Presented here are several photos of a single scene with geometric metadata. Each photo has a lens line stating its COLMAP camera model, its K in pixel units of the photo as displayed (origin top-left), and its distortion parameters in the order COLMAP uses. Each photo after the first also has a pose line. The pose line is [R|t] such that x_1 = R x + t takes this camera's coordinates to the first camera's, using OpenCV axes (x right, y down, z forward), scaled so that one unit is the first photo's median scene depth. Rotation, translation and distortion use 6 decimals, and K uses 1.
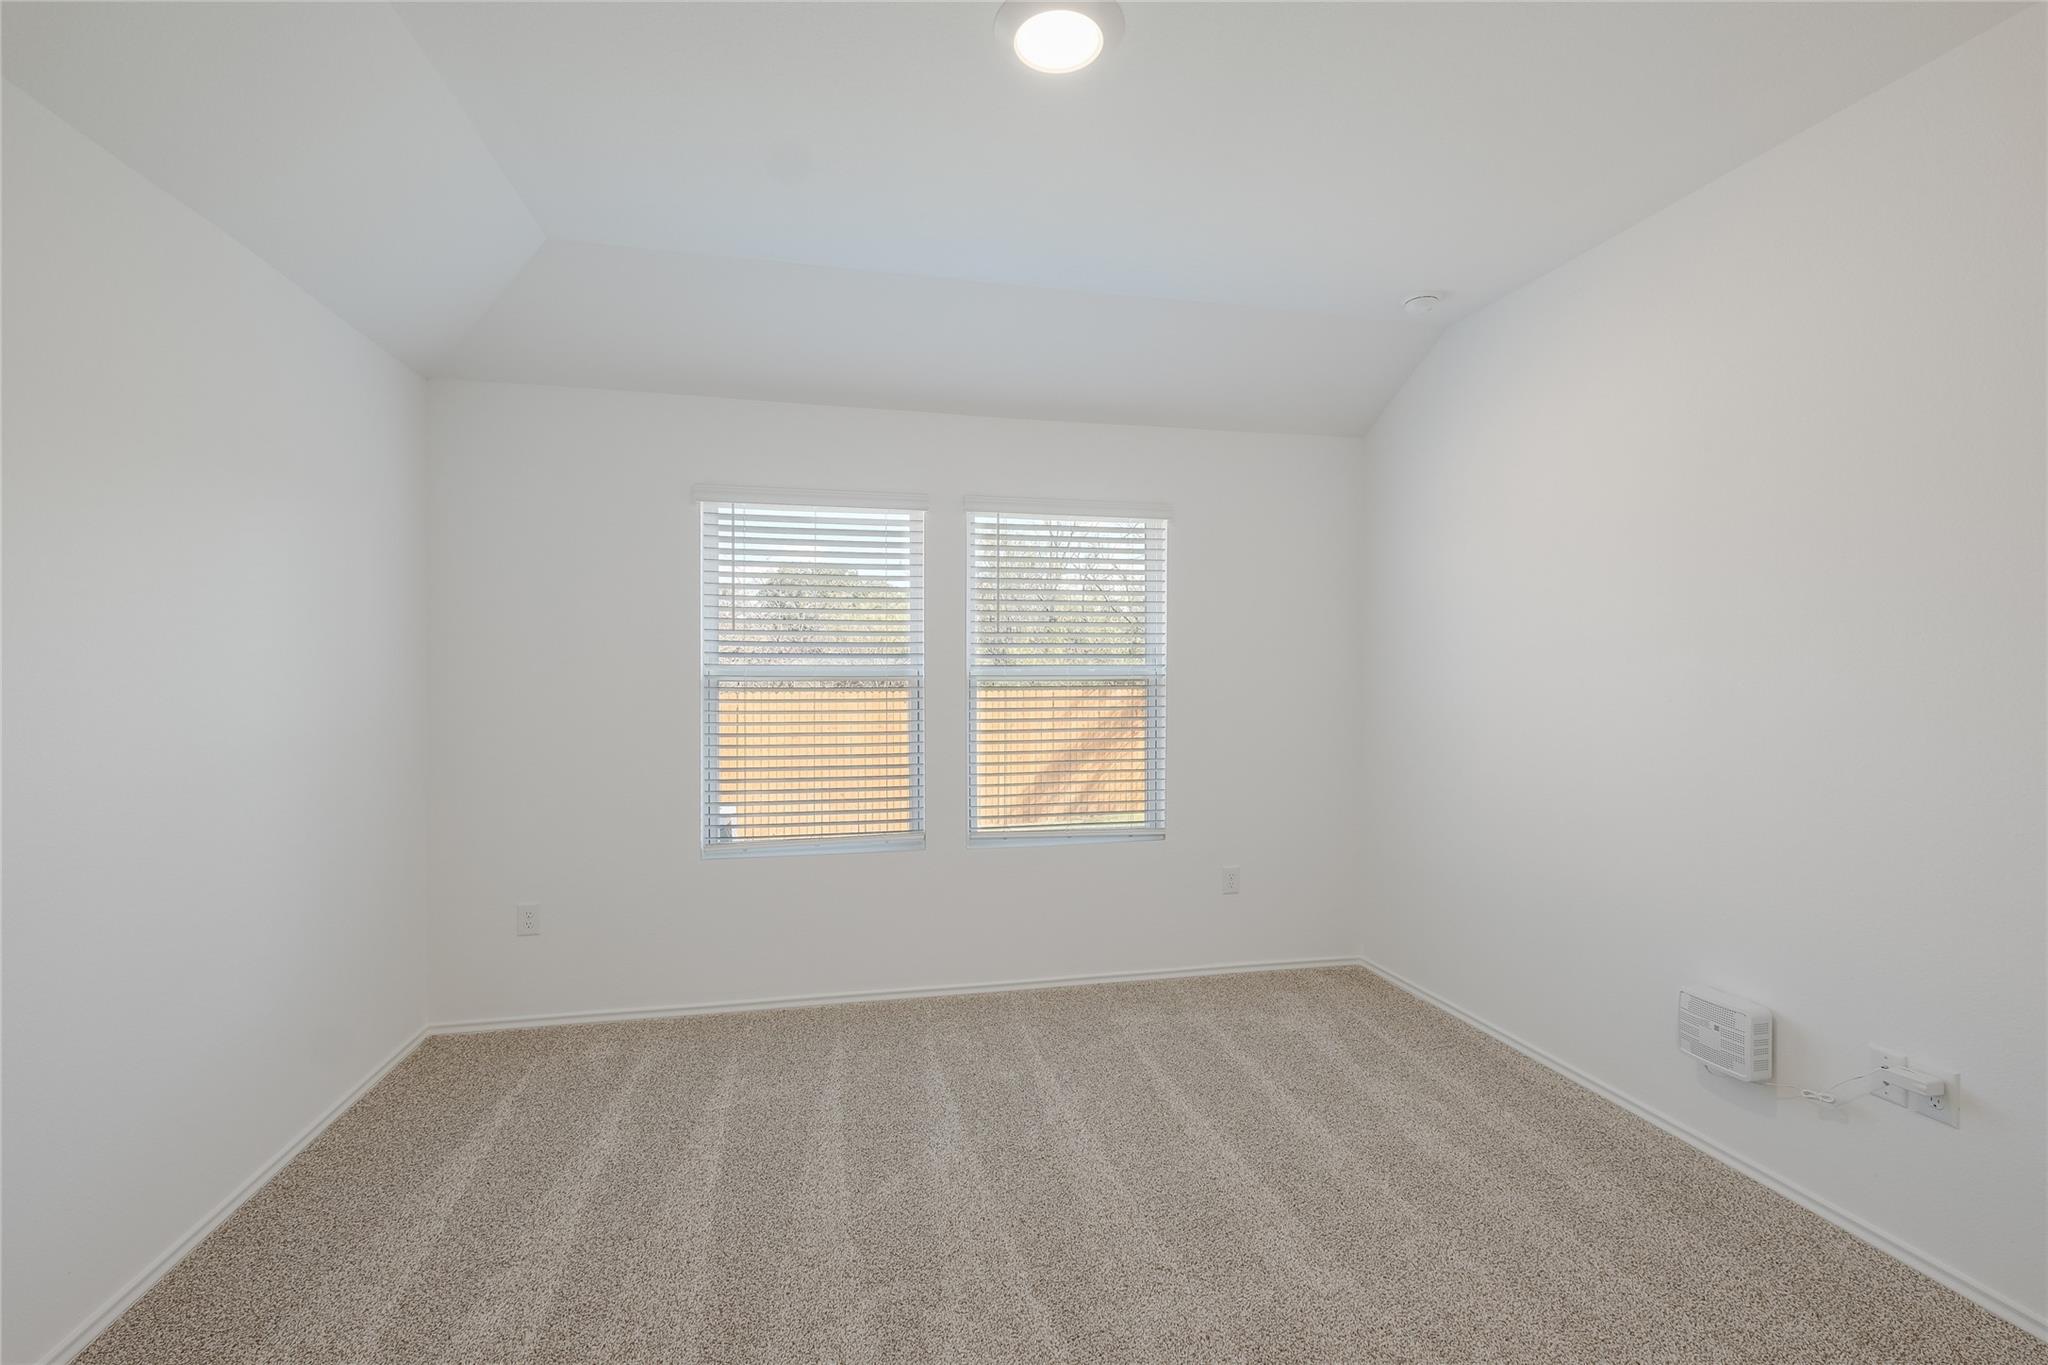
lens RADIAL K [[886.3, 0, 1029.4], [0, 886.3, 680.6], [0, 0, 1]] dist [-0.002976, 0.001263]
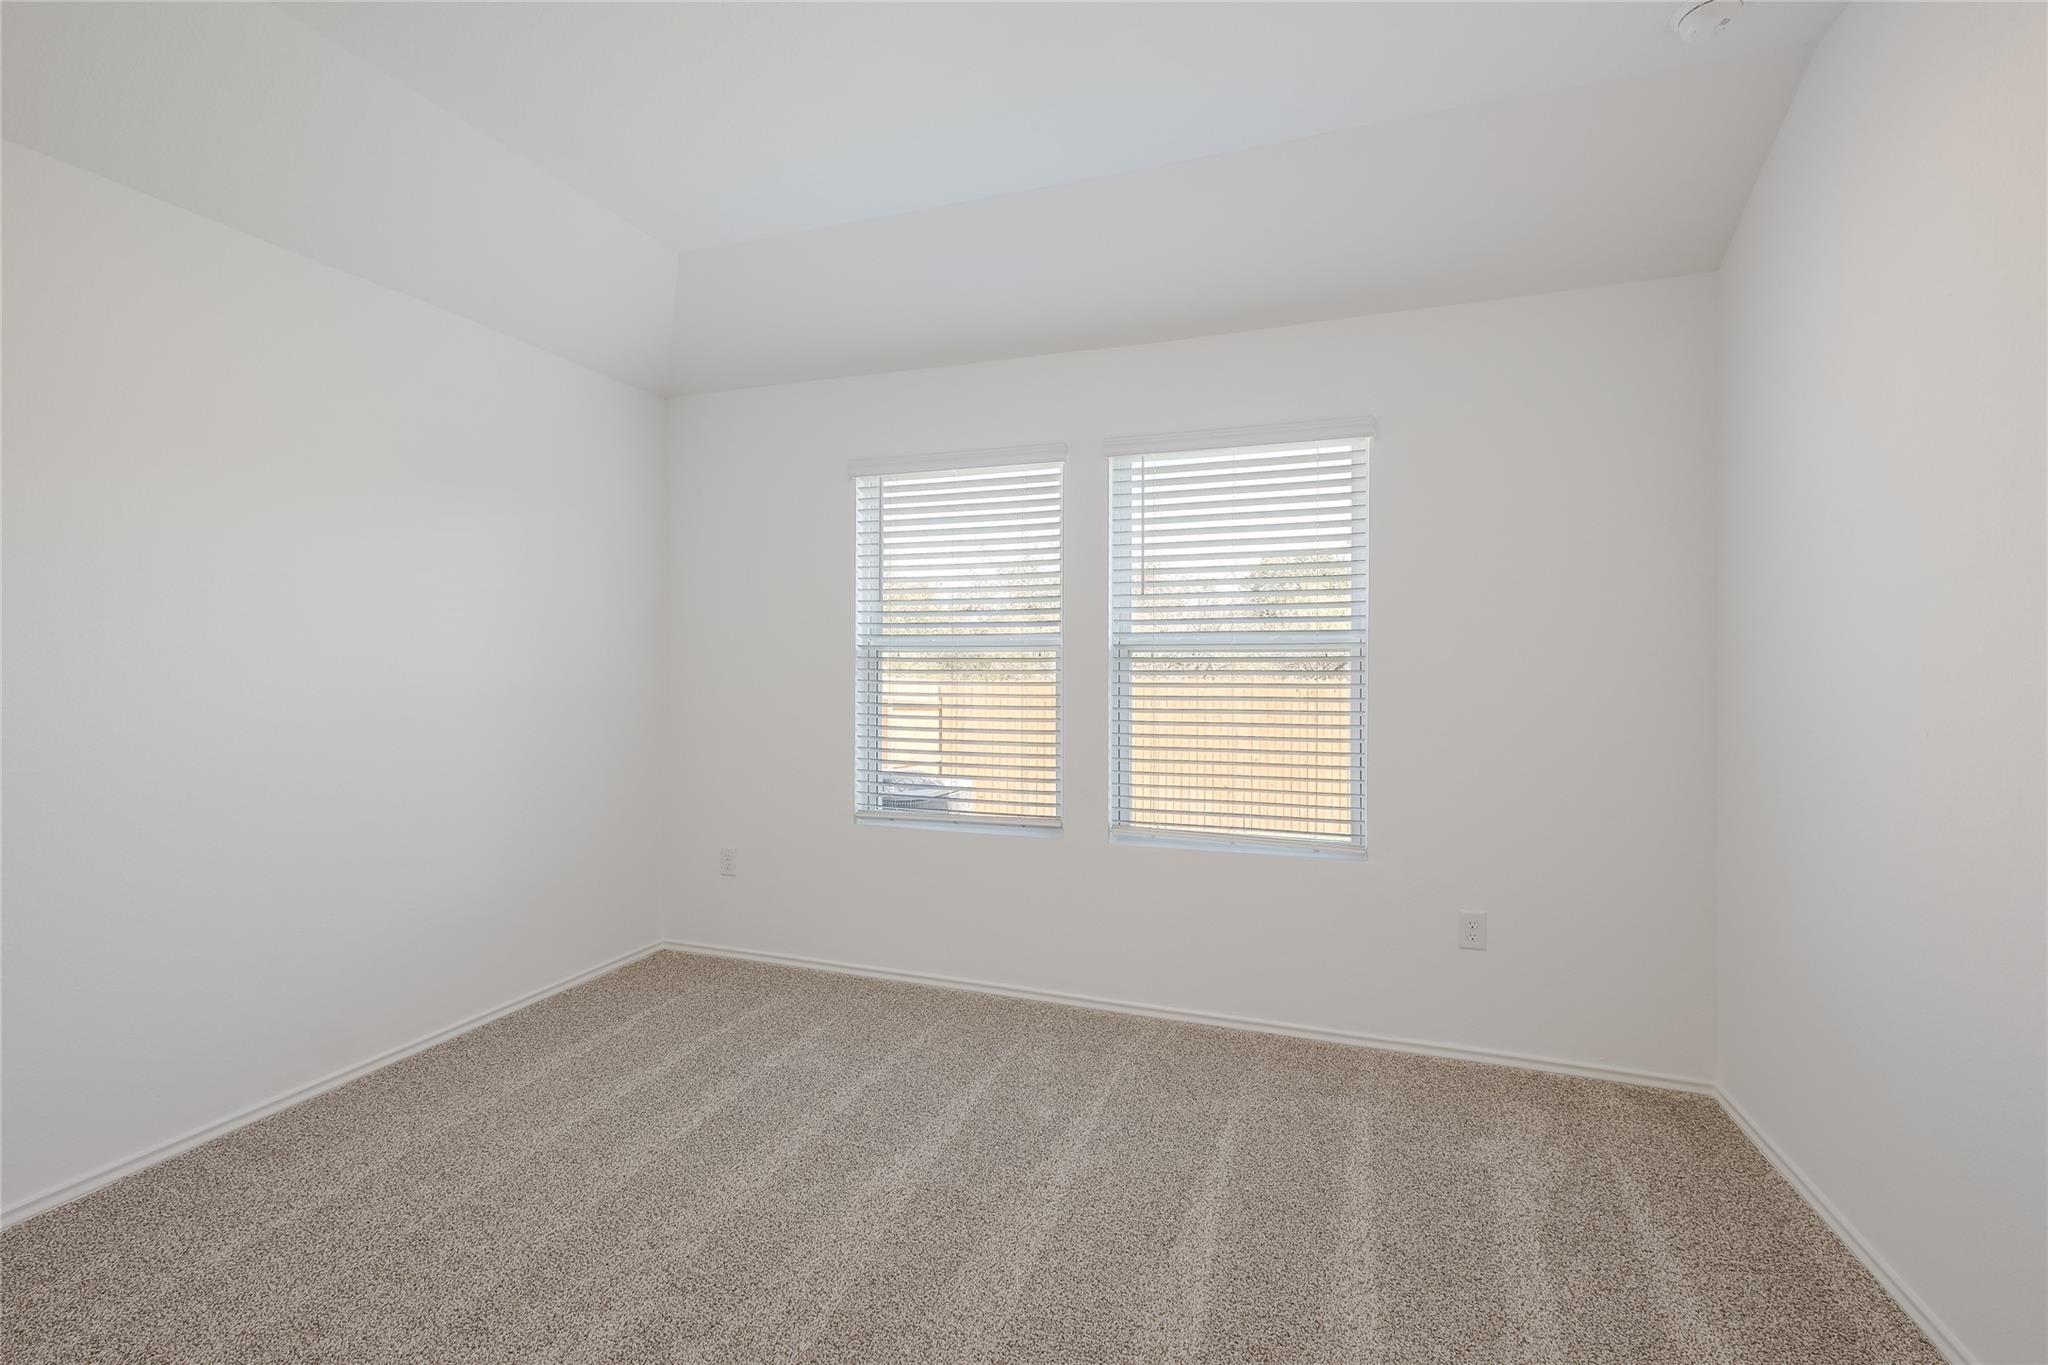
lens RADIAL K [[886.3, 0, 1032.4], [0, 886.3, 669.3], [0, 0, 1]] dist [-0.002976, 0.001263]
pose [[0.846537, 0.005094, -0.532305, 0.347108], [-0.007605, 0.999968, -0.002525, 0.022013], [0.532275, 0.006186, 0.846549, 0.232149]]
